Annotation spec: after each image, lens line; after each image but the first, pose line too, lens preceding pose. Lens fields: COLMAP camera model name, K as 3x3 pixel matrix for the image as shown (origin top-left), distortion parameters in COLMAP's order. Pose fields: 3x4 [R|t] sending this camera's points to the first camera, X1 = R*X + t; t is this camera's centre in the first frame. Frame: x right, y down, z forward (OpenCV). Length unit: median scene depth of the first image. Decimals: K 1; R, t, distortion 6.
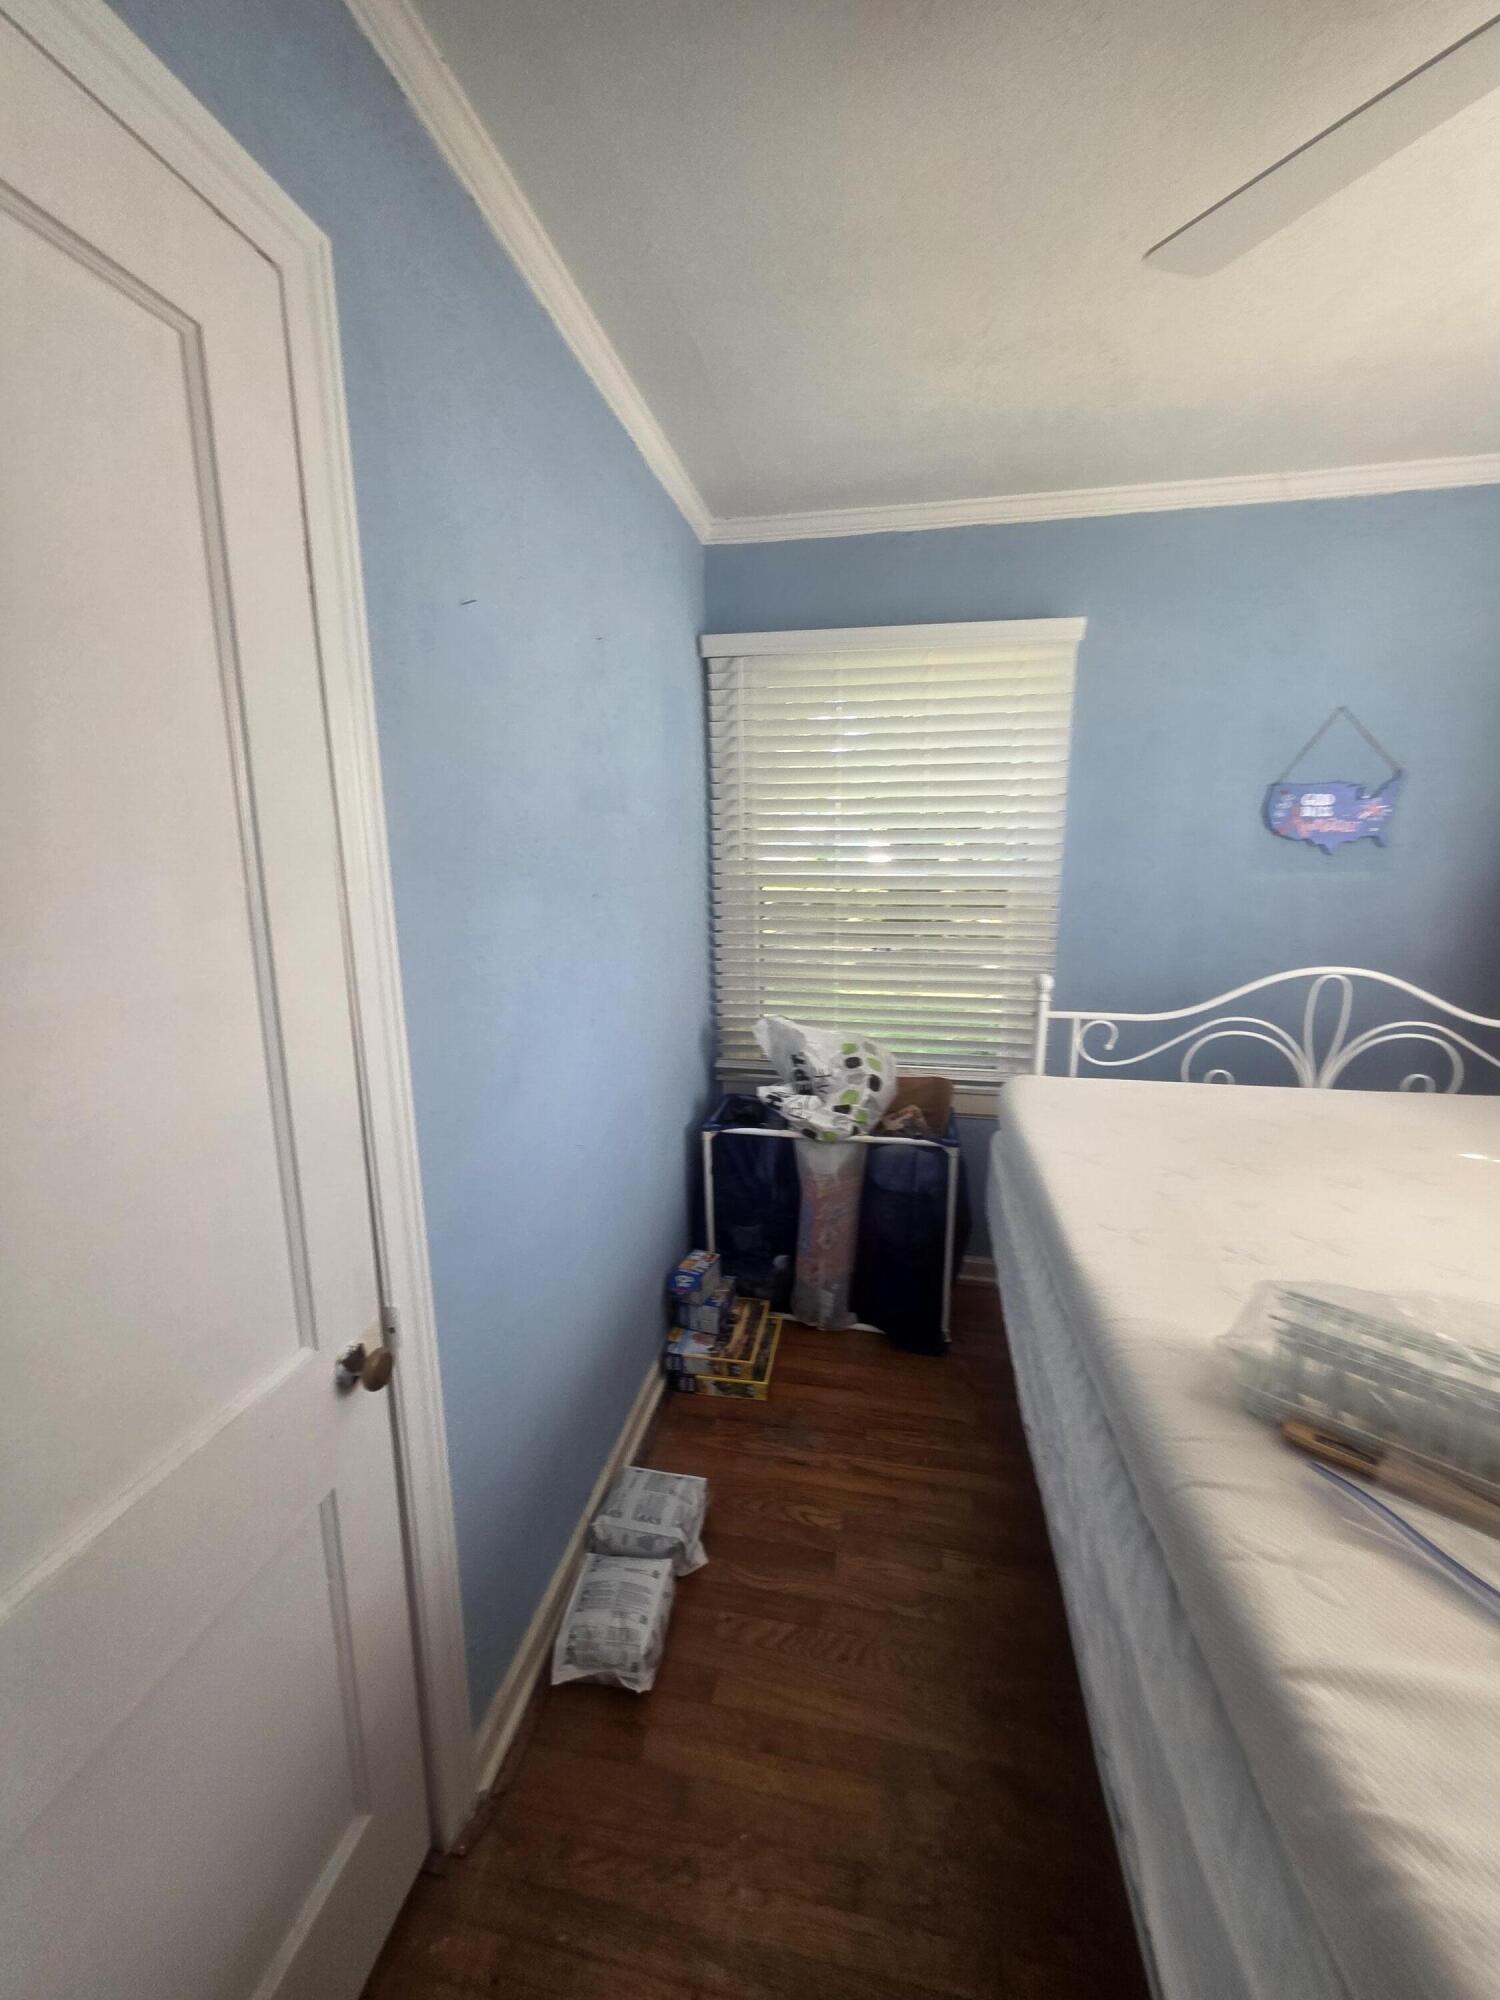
lens RADIAL K [[803.2, 0, 756.4], [0, 803.2, 994.5], [0, 0, 1]] dist [0.008238, 0.000451]
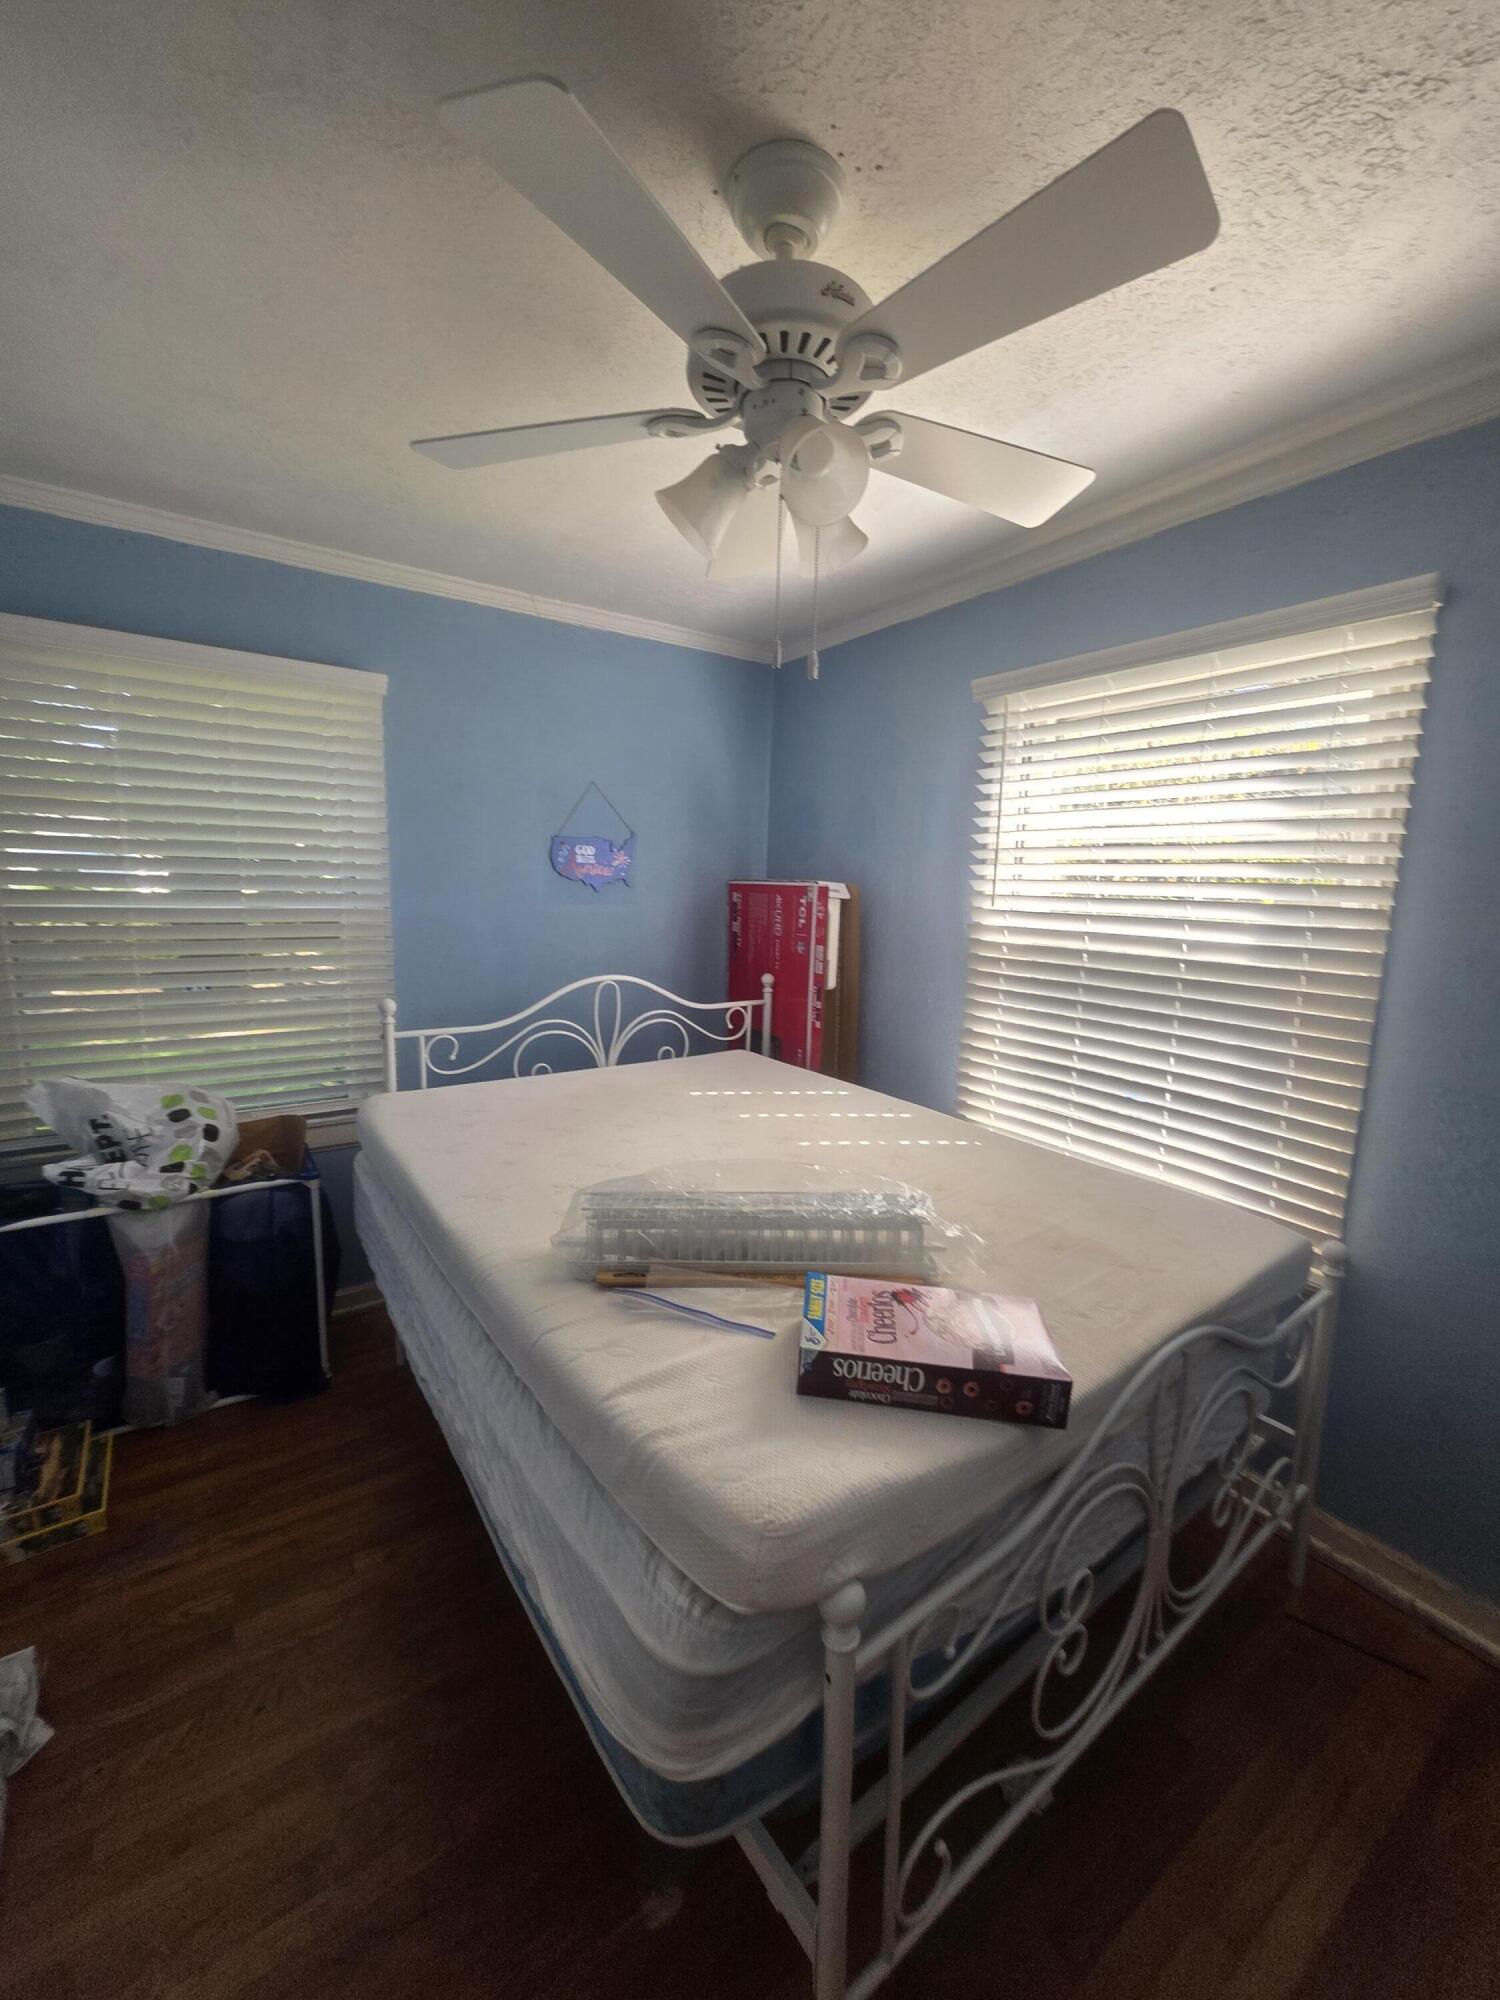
lens RADIAL K [[804.1, 0, 752.3], [0, 804.1, 1014.6], [0, 0, 1]] dist [0.001092, 0.000415]
pose [[0.707910, -0.093601, 0.700073, -0.047189], [0.104881, 0.994122, 0.026862, 0.016253], [-0.698472, 0.054408, 0.713566, -0.099388]]
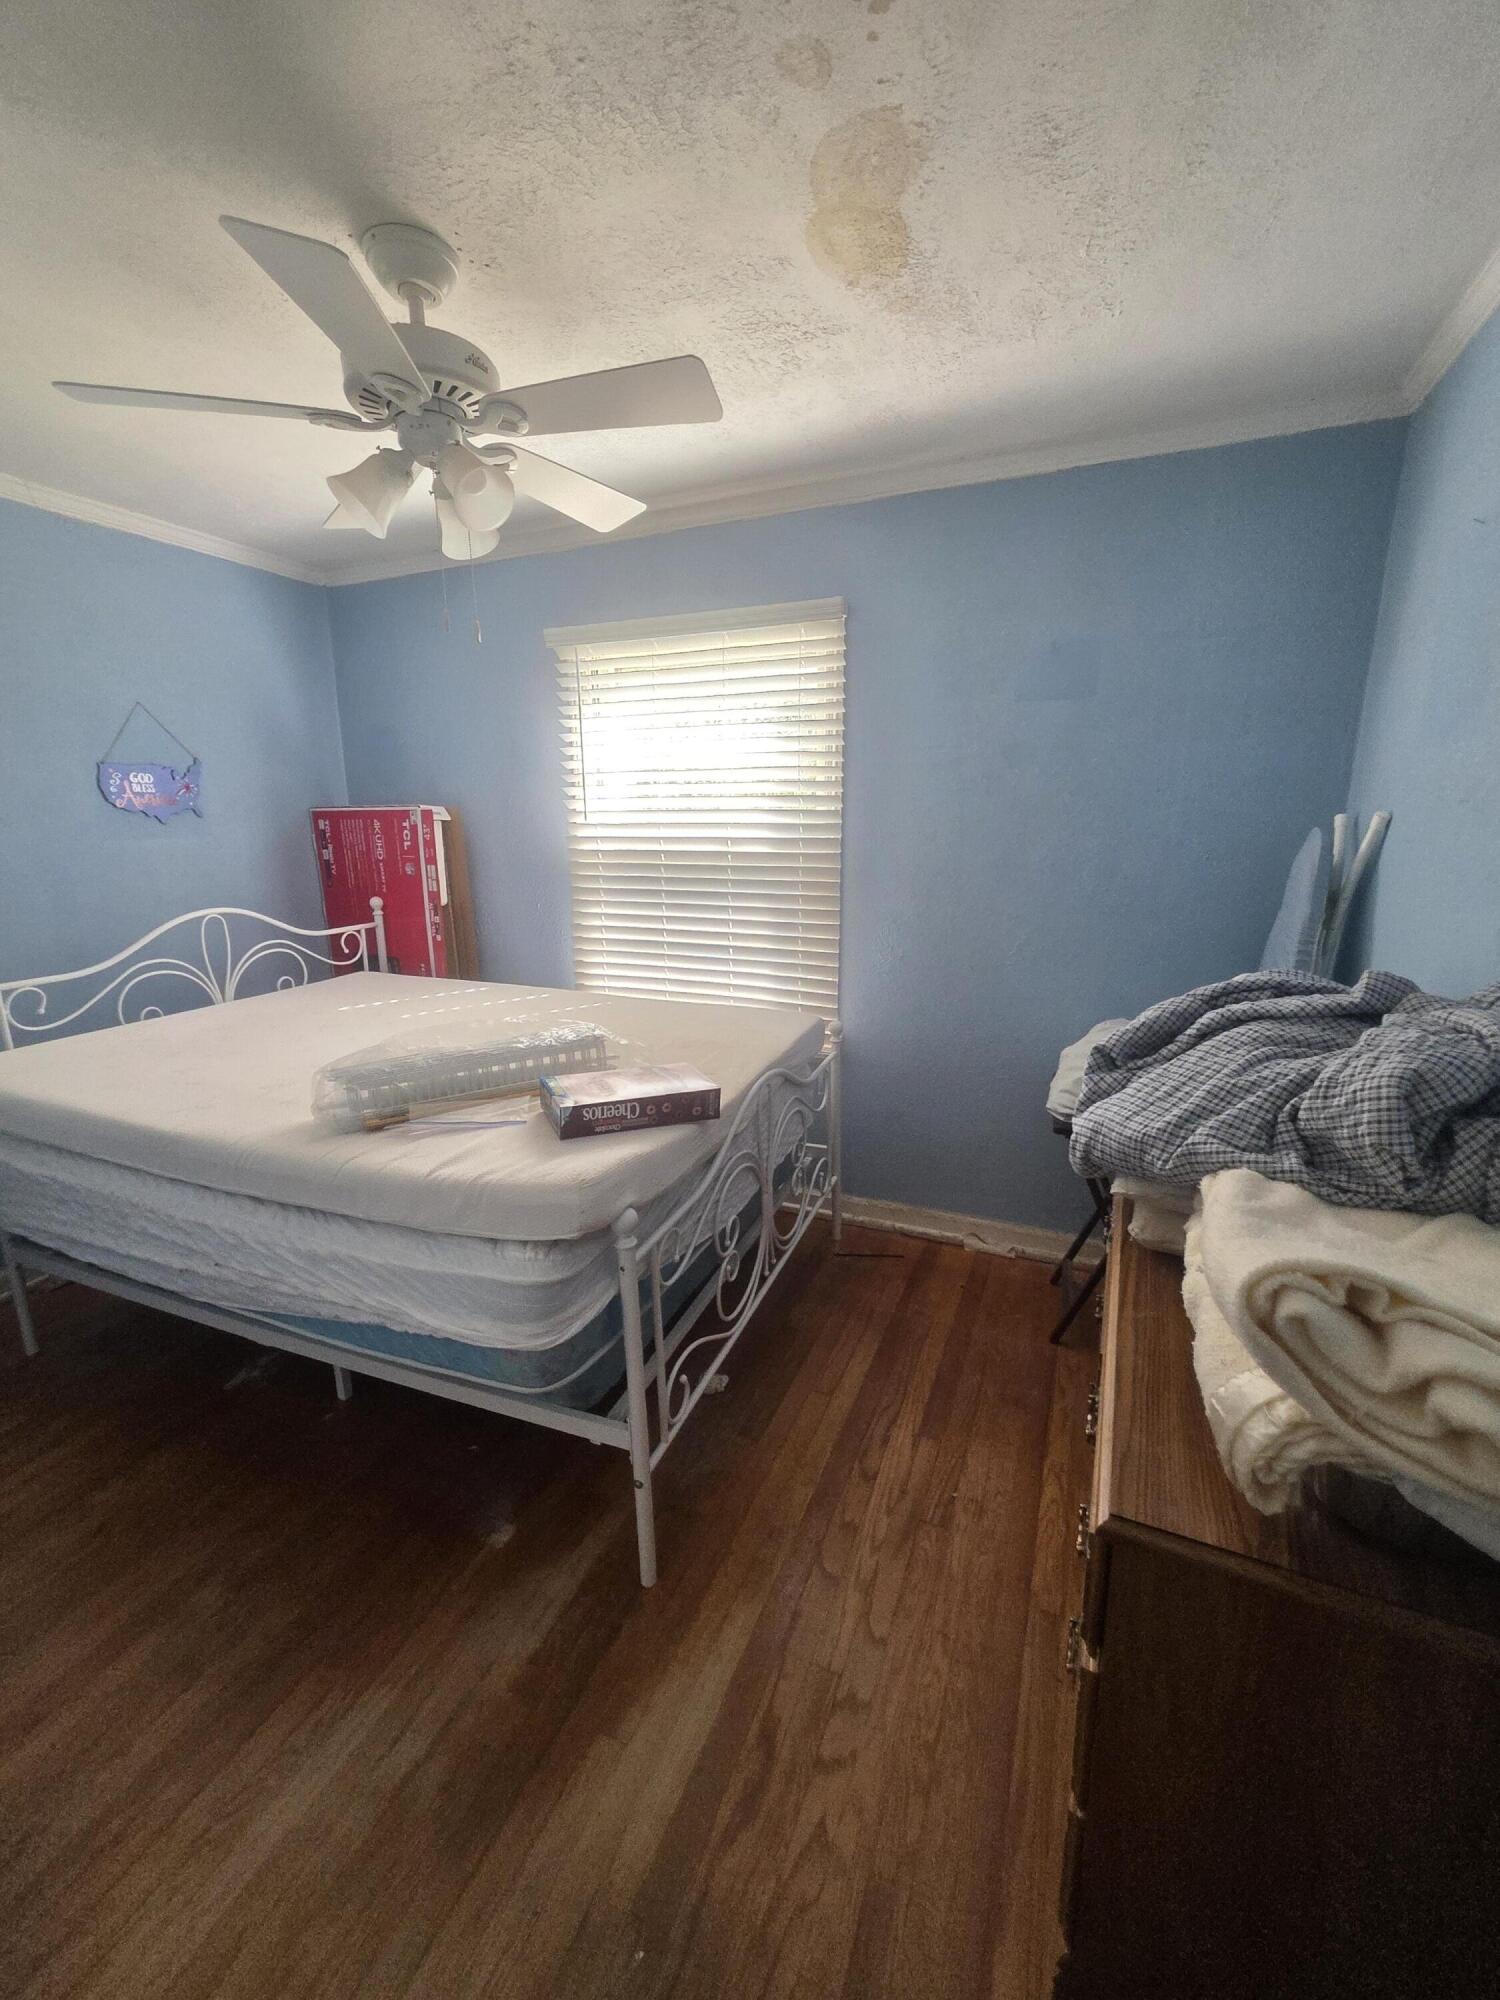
lens RADIAL K [[805.9, 0, 750.0], [0, 805.9, 1000.0], [0, 0, 1]] dist [0.001872, 0.000737]
pose [[0.230905, -0.216728, 0.948531, -0.292618], [0.188619, 0.966353, 0.174884, 0.037135], [-0.954518, 0.138530, 0.264015, -0.129478]]
